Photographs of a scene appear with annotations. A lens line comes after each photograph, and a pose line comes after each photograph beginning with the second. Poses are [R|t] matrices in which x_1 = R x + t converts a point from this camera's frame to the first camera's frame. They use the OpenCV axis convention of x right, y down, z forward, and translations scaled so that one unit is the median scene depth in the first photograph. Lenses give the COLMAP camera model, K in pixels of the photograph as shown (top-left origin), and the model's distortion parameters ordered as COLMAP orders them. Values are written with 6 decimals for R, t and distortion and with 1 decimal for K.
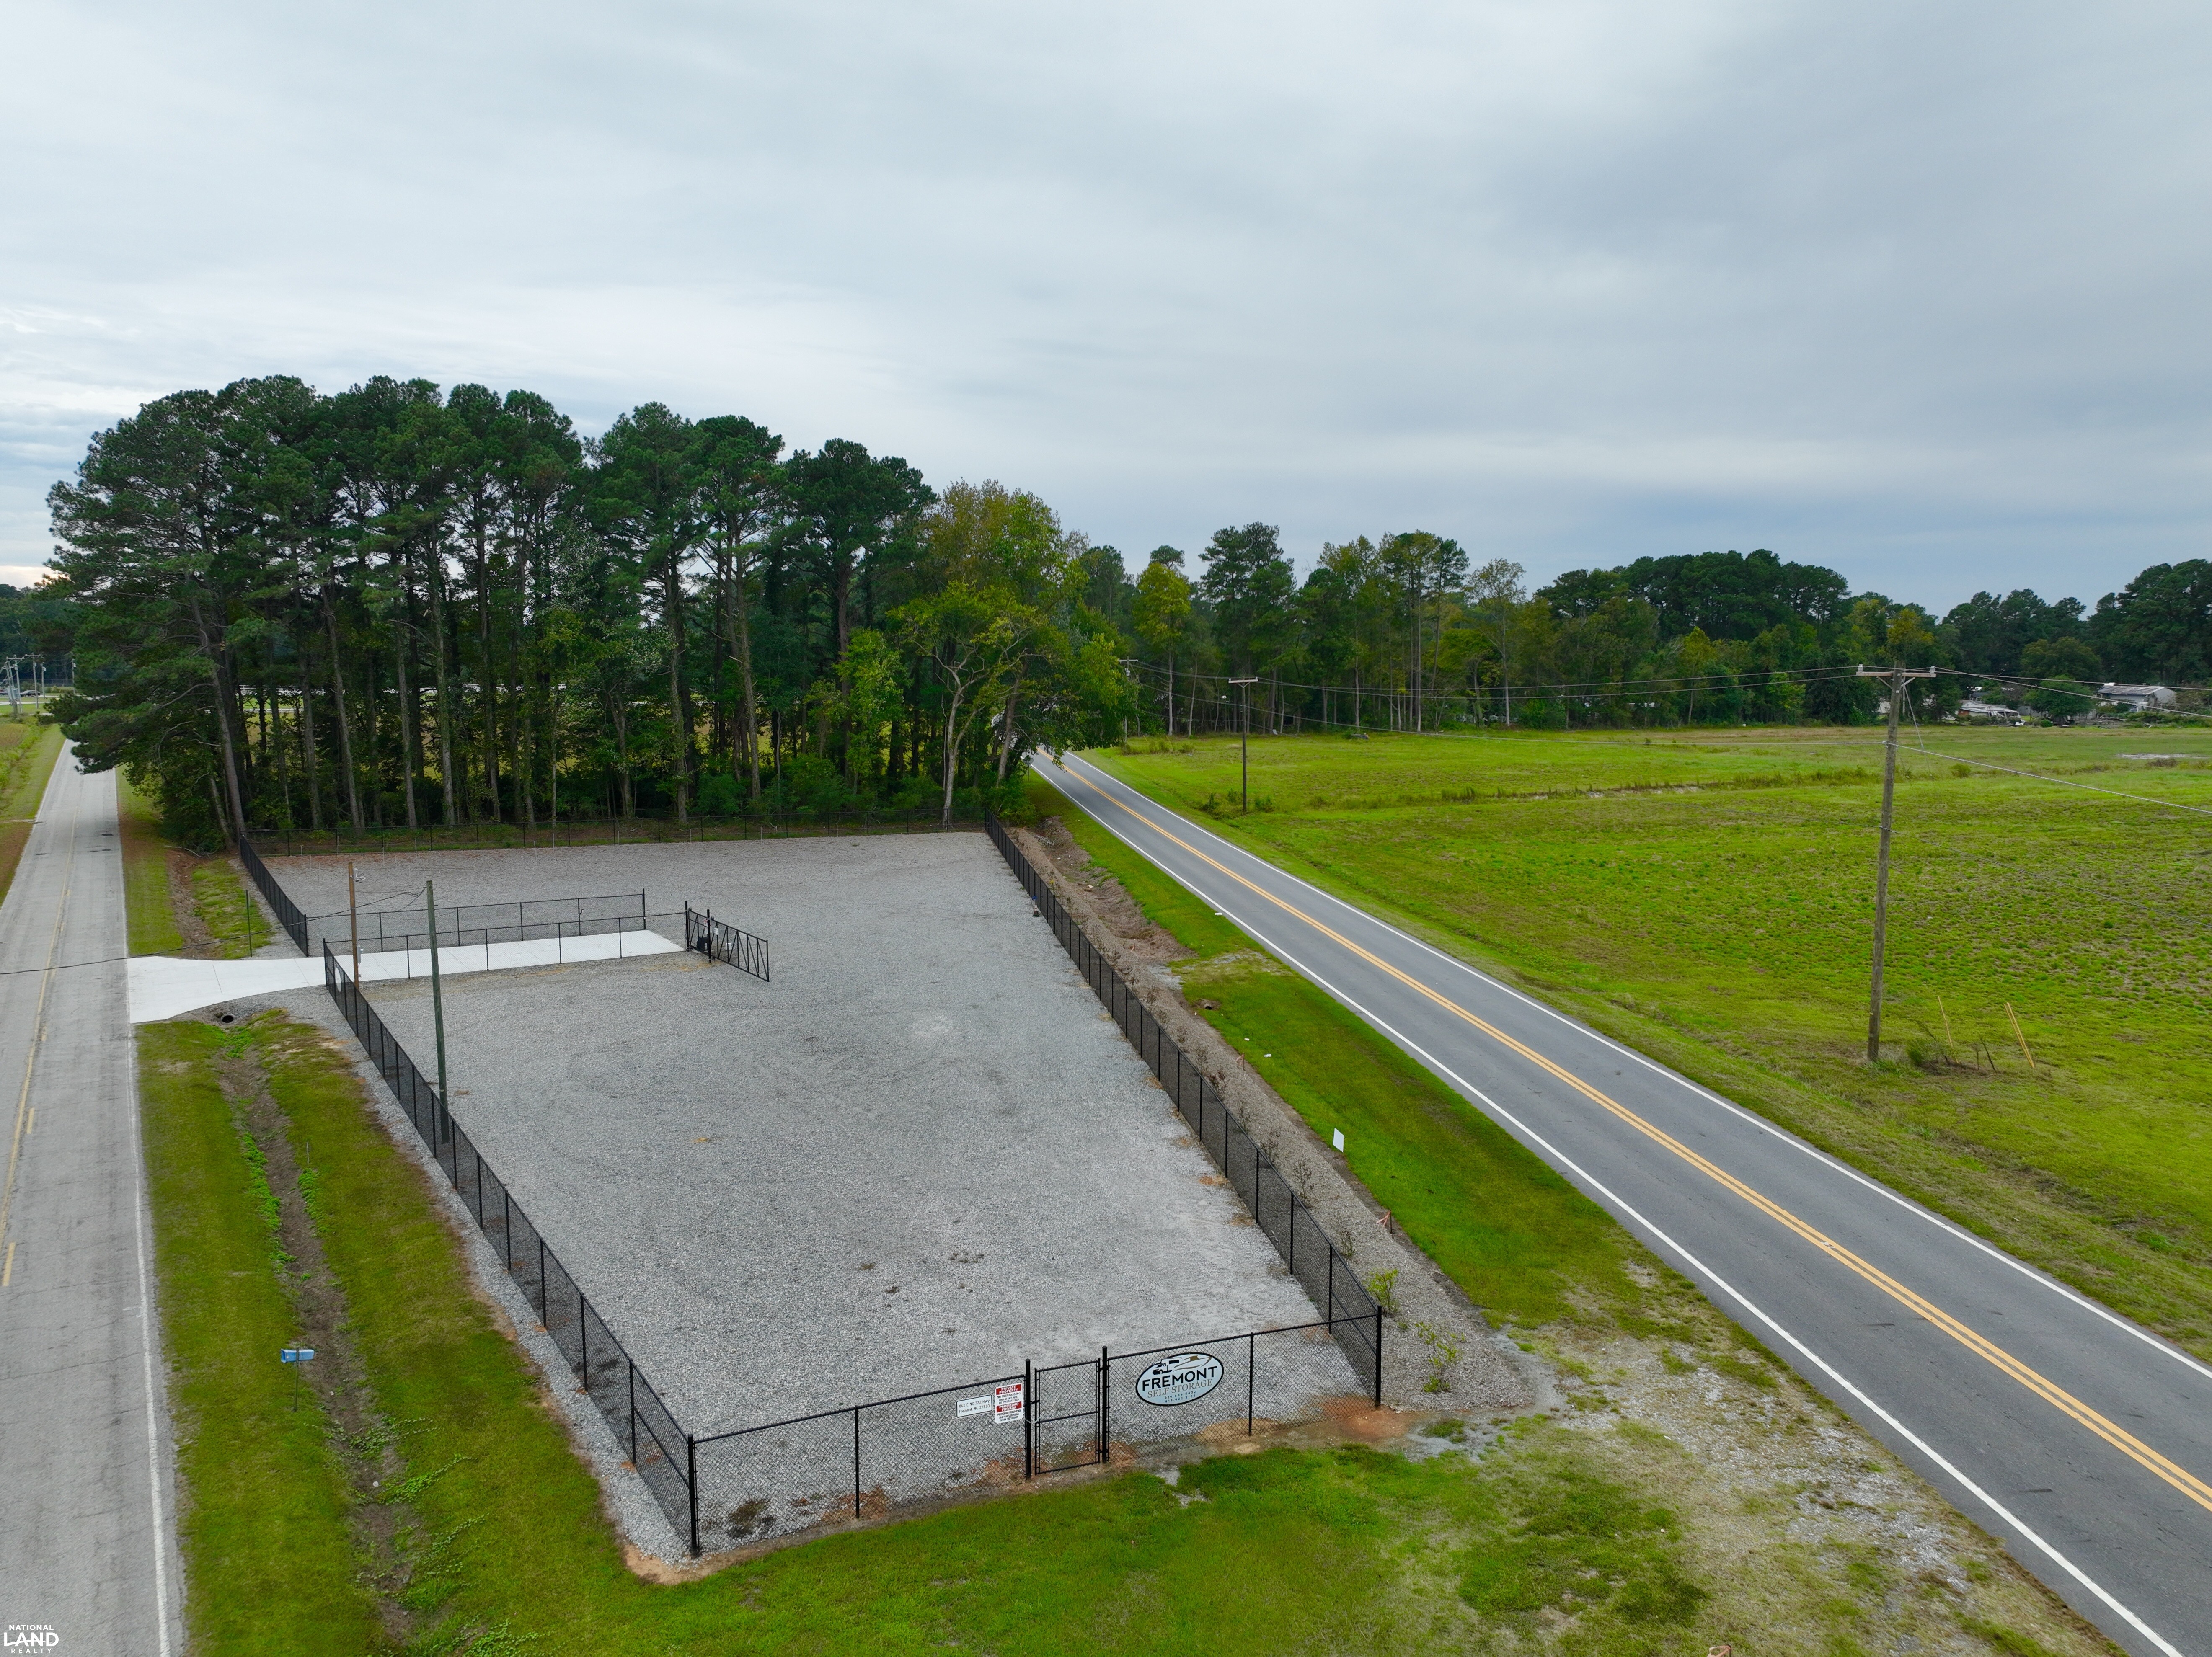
lens RADIAL K [[1554.3, 0, 1108.6], [0, 1554.3, 816.5], [0, 0, 1]] dist [-0.001260, 0.024507]
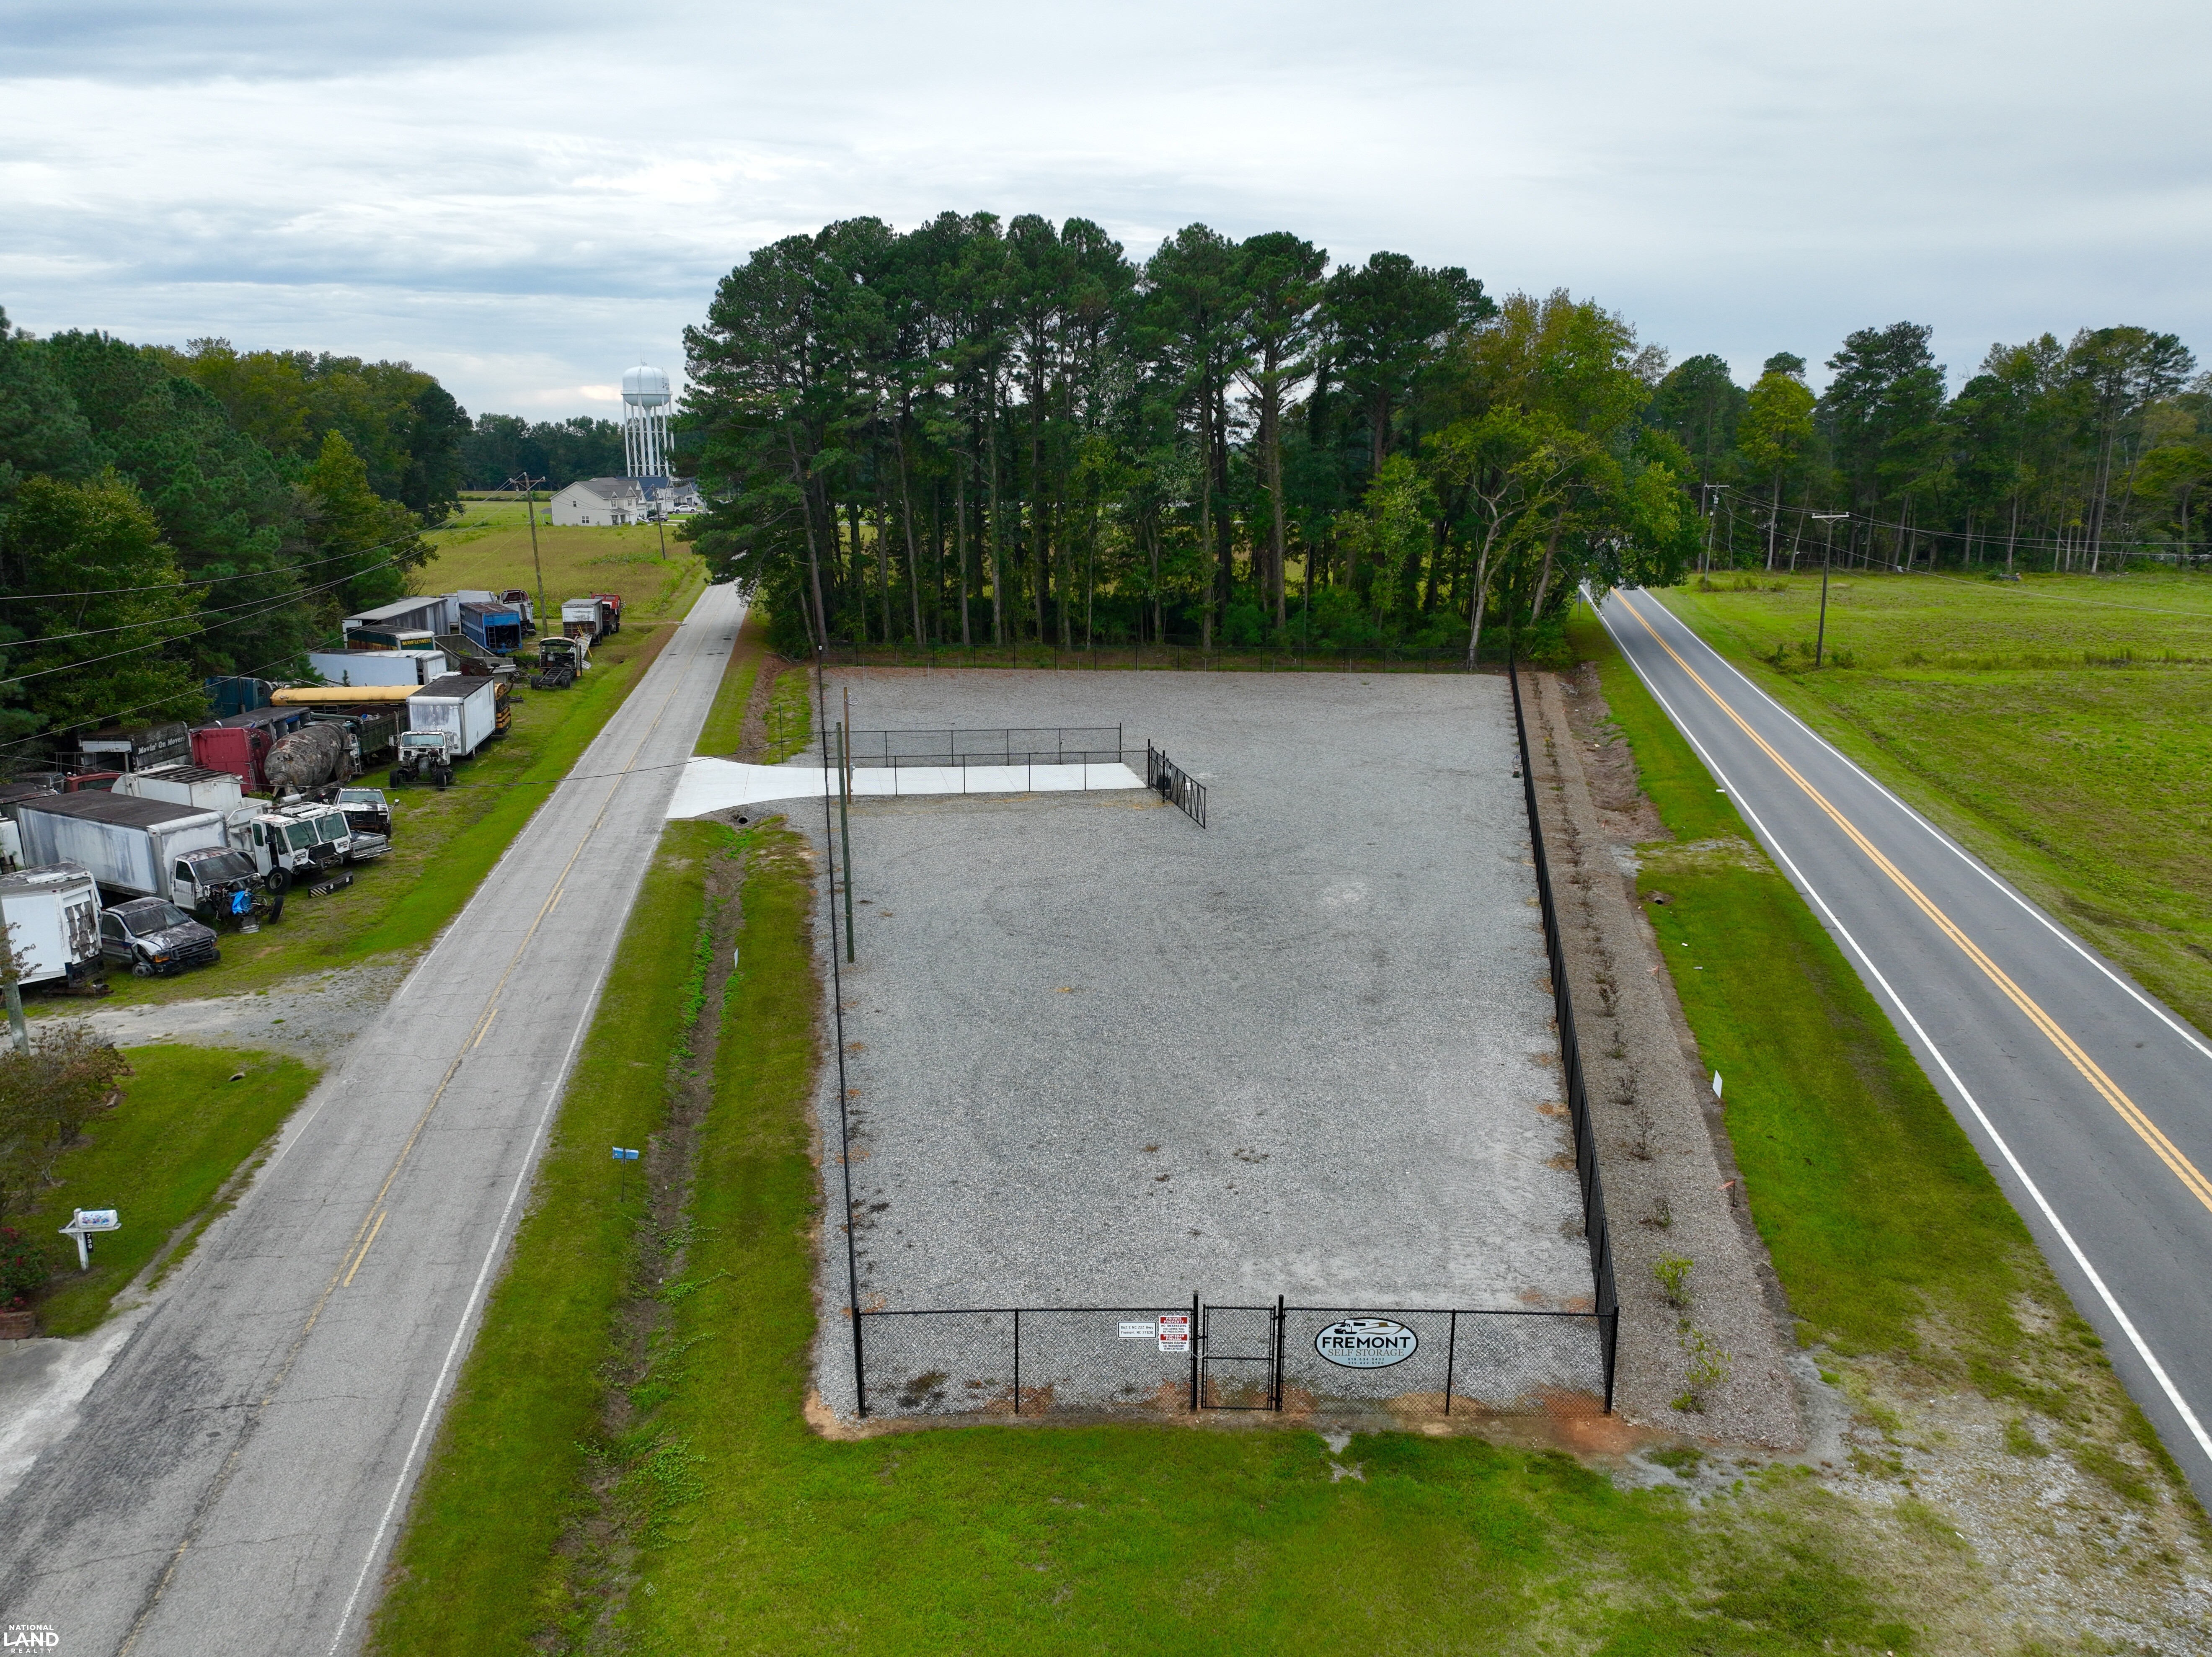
lens RADIAL K [[1554.3, 0, 1113.4], [0, 1554.3, 822.9], [0, 0, 1]] dist [-0.001260, 0.024507]
pose [[0.928795, 0.086744, -0.360298, 0.073329], [-0.042730, 0.990803, 0.128390, -0.019886], [0.368122, -0.103853, 0.923959, 0.041479]]
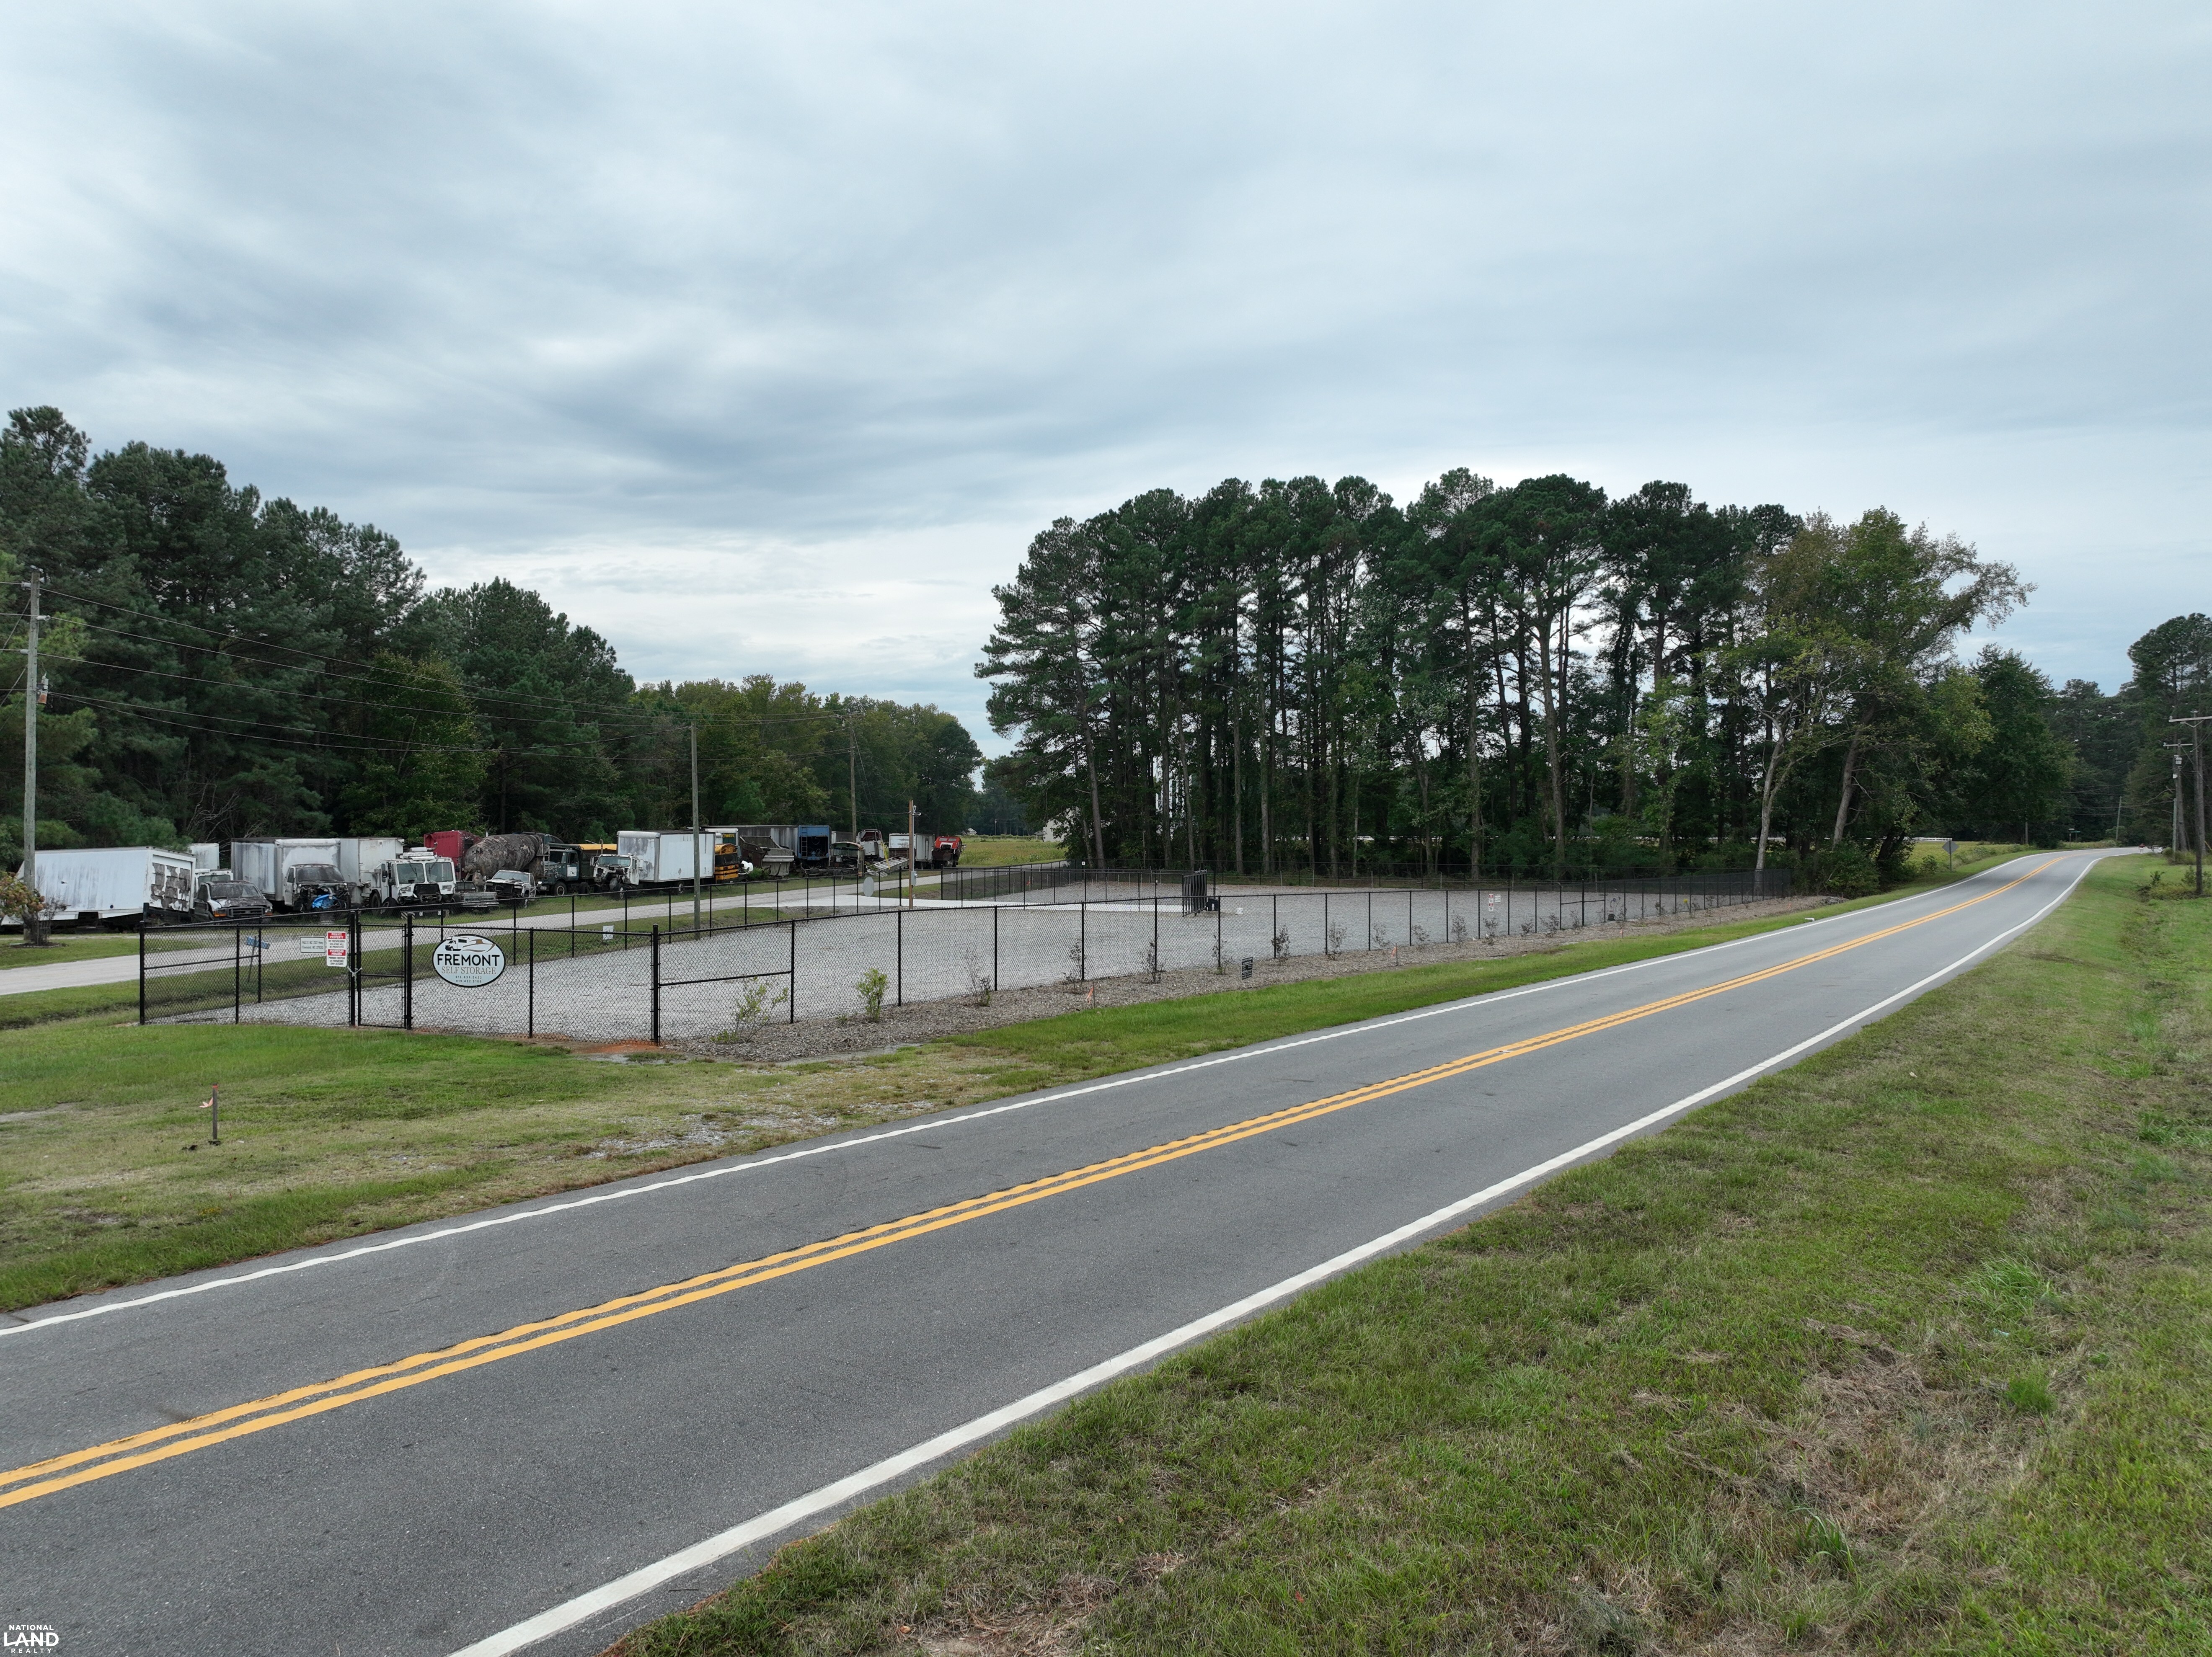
lens RADIAL K [[1554.3, 0, 1110.7], [0, 1554.3, 821.2], [0, 0, 1]] dist [-0.001260, 0.024507]
pose [[0.740782, -0.003314, -0.671737, 0.352856], [-0.074666, 0.993385, -0.087242, 0.113283], [0.667583, 0.114783, 0.735634, 0.181978]]
